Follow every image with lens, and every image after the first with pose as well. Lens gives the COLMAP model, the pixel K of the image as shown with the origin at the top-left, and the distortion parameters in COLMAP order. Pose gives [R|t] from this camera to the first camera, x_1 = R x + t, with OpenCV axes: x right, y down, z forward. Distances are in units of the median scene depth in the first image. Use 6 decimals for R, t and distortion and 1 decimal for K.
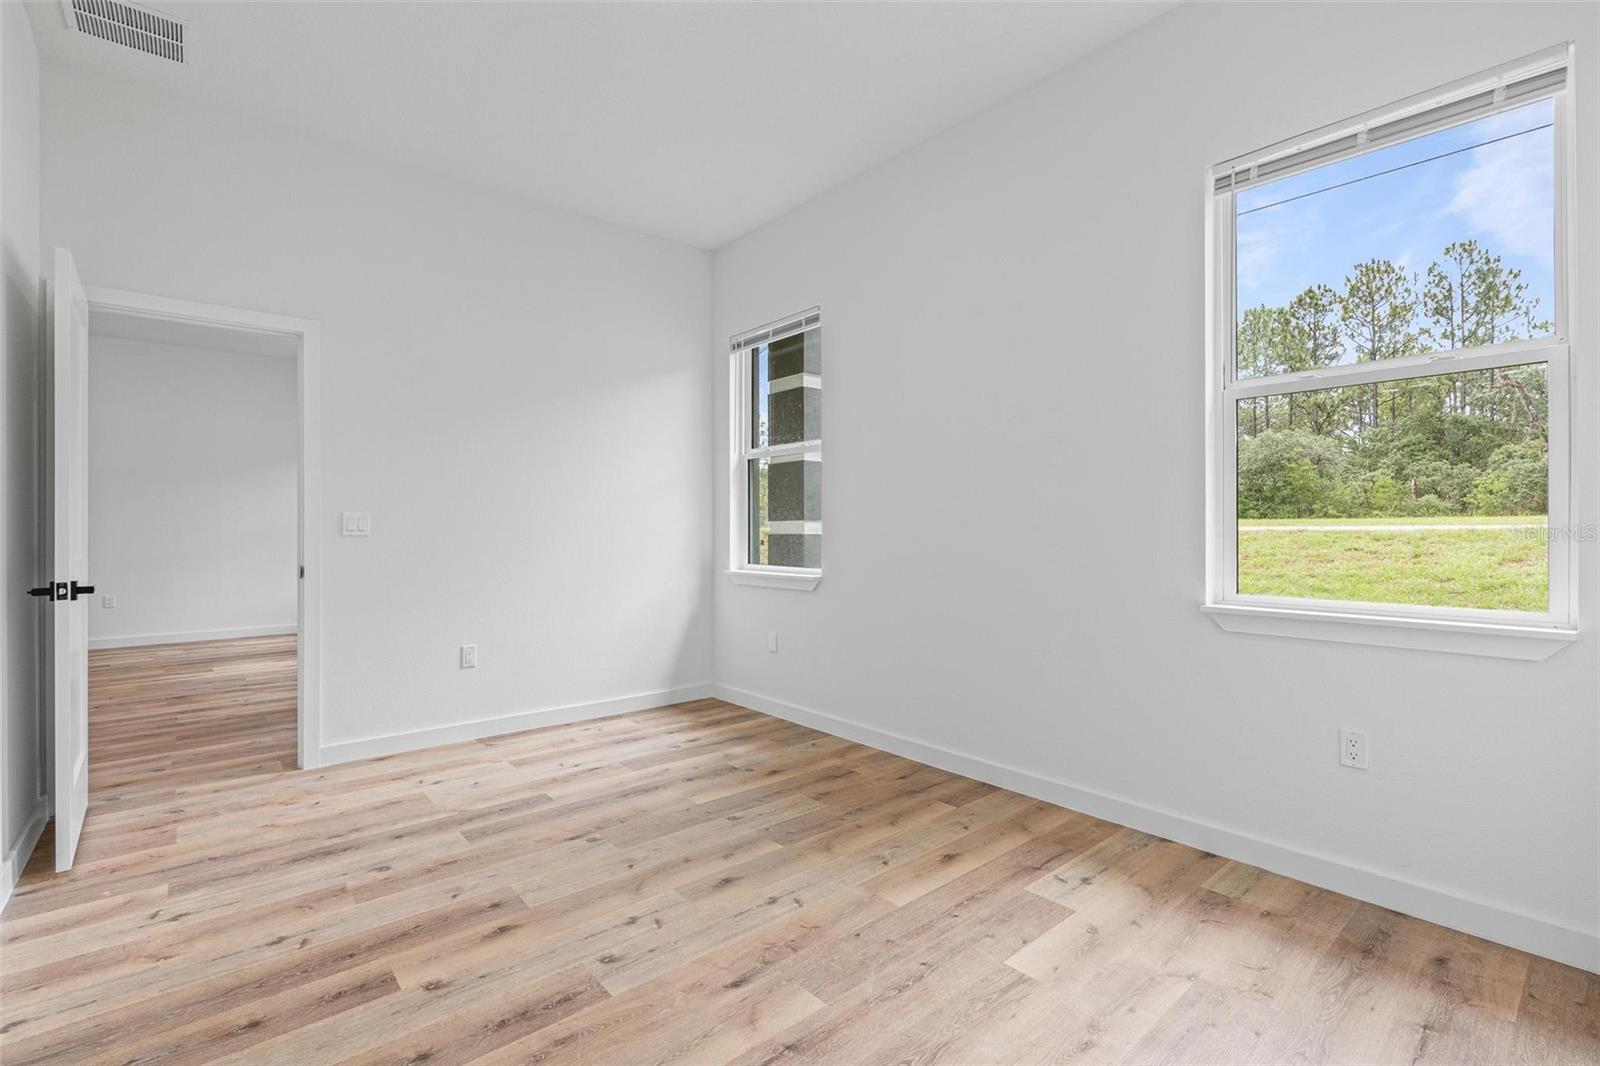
lens RADIAL K [[719.6, 0, 799.9], [0, 719.6, 527.0], [0, 0, 1]] dist [-0.010320, 0.003601]
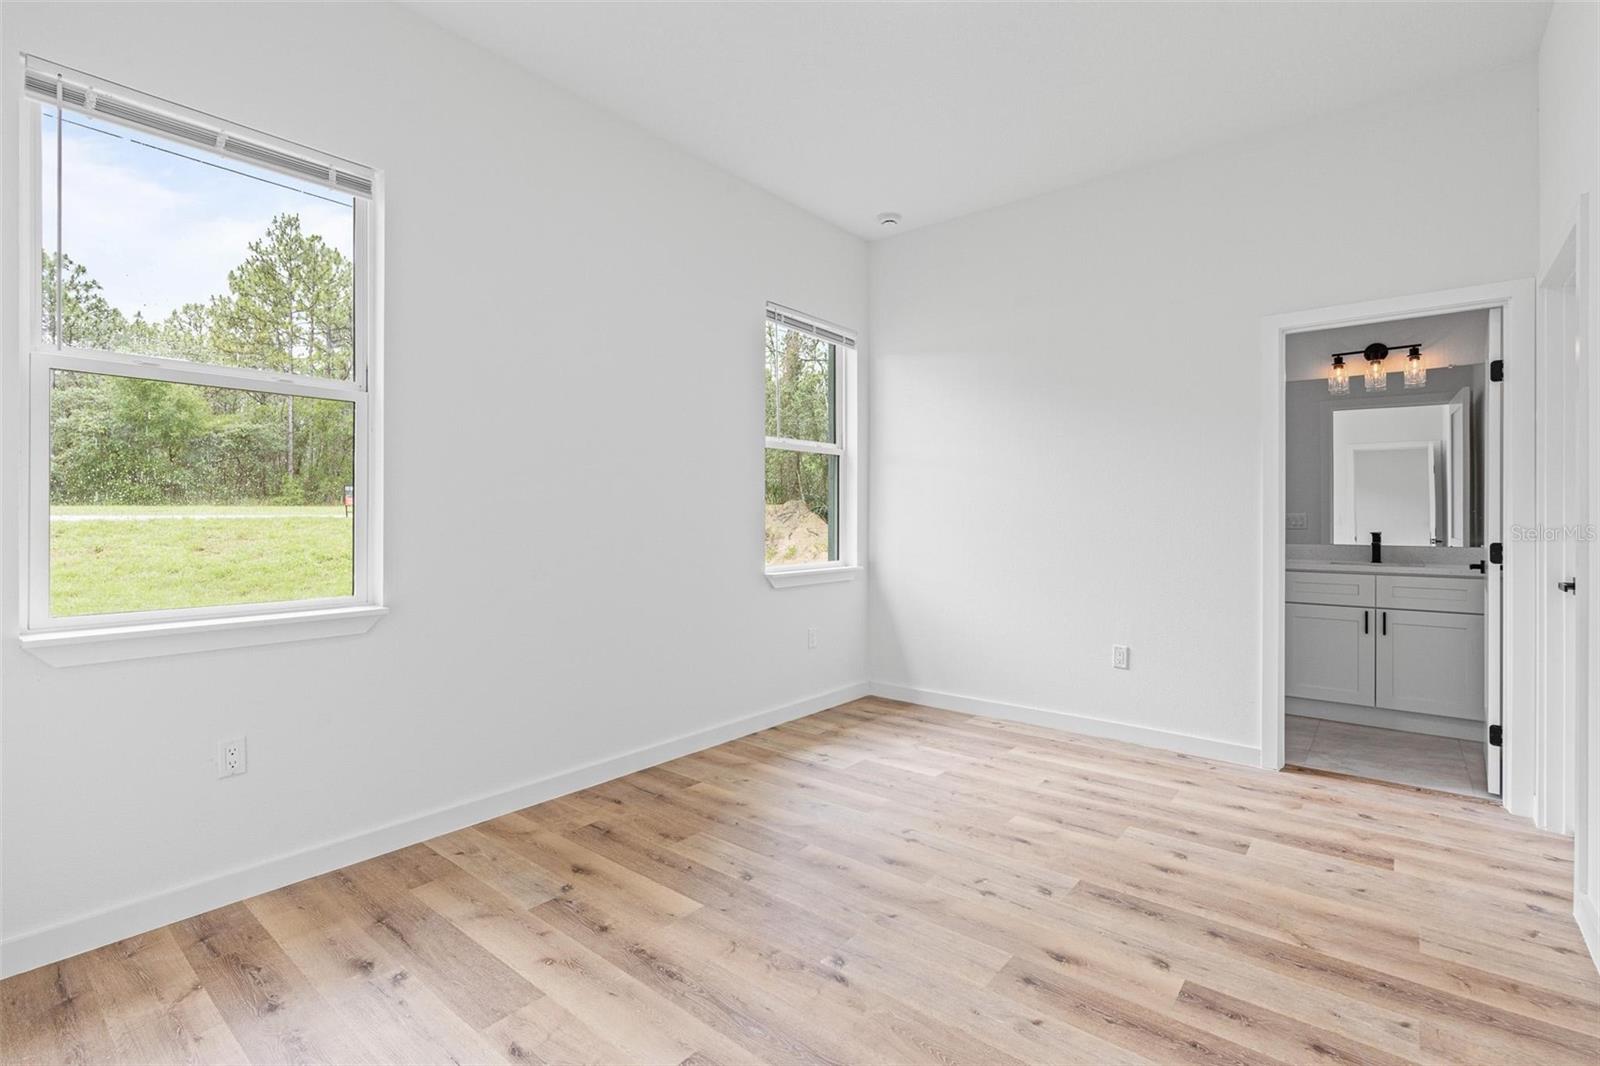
lens RADIAL K [[719.6, 0, 799.4], [0, 719.6, 526.3], [0, 0, 1]] dist [-0.010320, 0.003601]
pose [[-0.158918, -0.011545, 0.987224, -1.113888], [-0.004238, 0.999930, 0.011012, -0.018682], [-0.987283, -0.002434, -0.158956, 1.286914]]
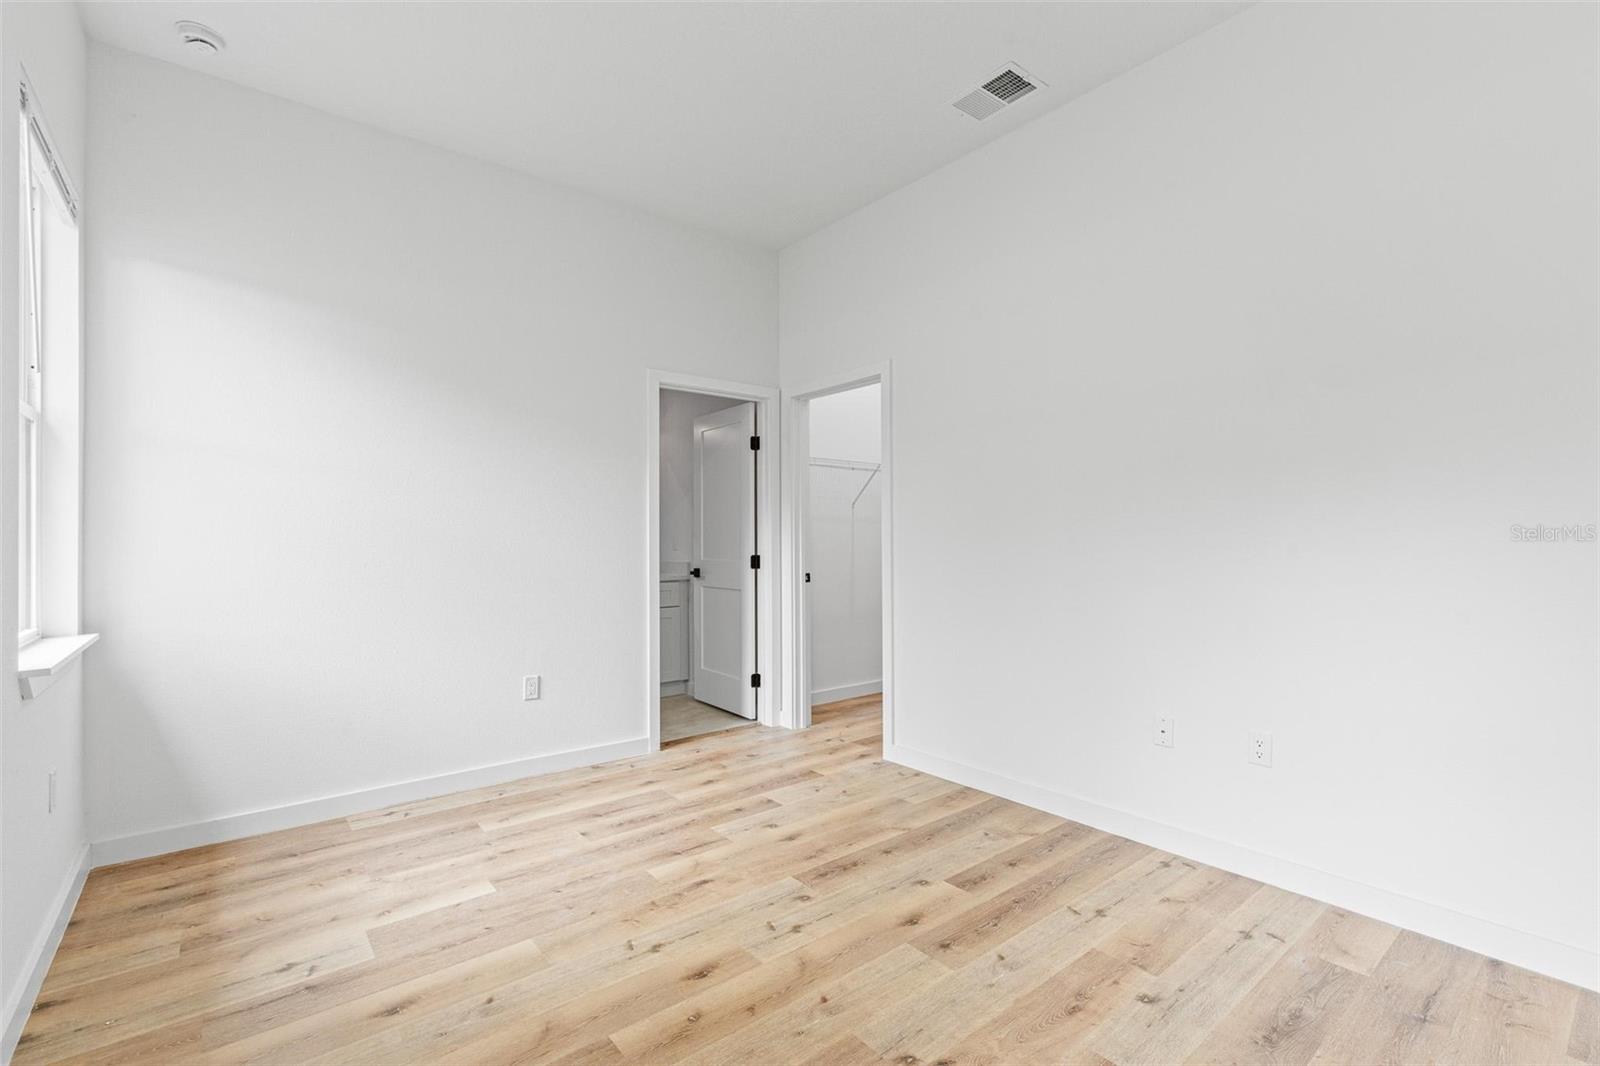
lens RADIAL K [[719.6, 0, 777.3], [0, 719.6, 522.8], [0, 0, 1]] dist [-0.010320, 0.003601]
pose [[-0.998166, 0.008659, 0.059916, -0.241790], [0.007081, 0.999624, -0.026508, -0.012936], [-0.060123, -0.026035, -0.997851, 1.818128]]
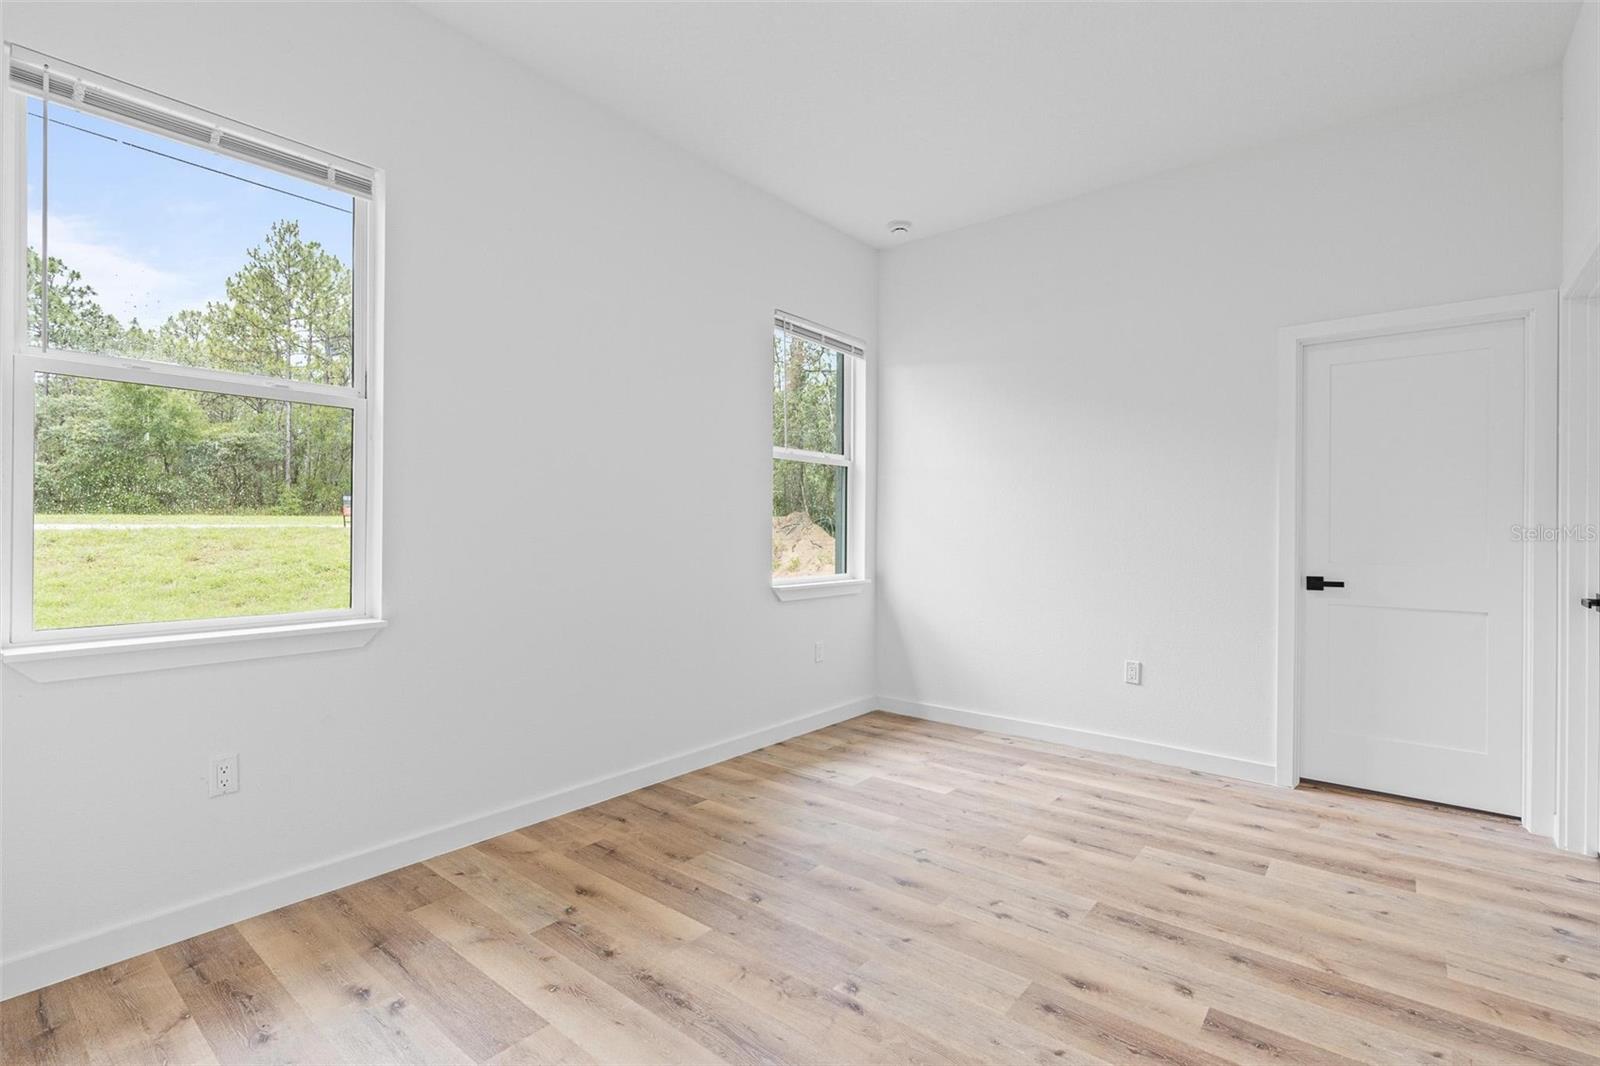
lens RADIAL K [[719.6, 0, 806.1], [0, 719.6, 537.9], [0, 0, 1]] dist [-0.010320, 0.003601]
pose [[-0.166620, -0.011207, 0.985957, -1.085922], [-0.008411, 0.999915, 0.009944, -0.018420], [-0.985985, -0.006636, -0.166700, 1.297332]]
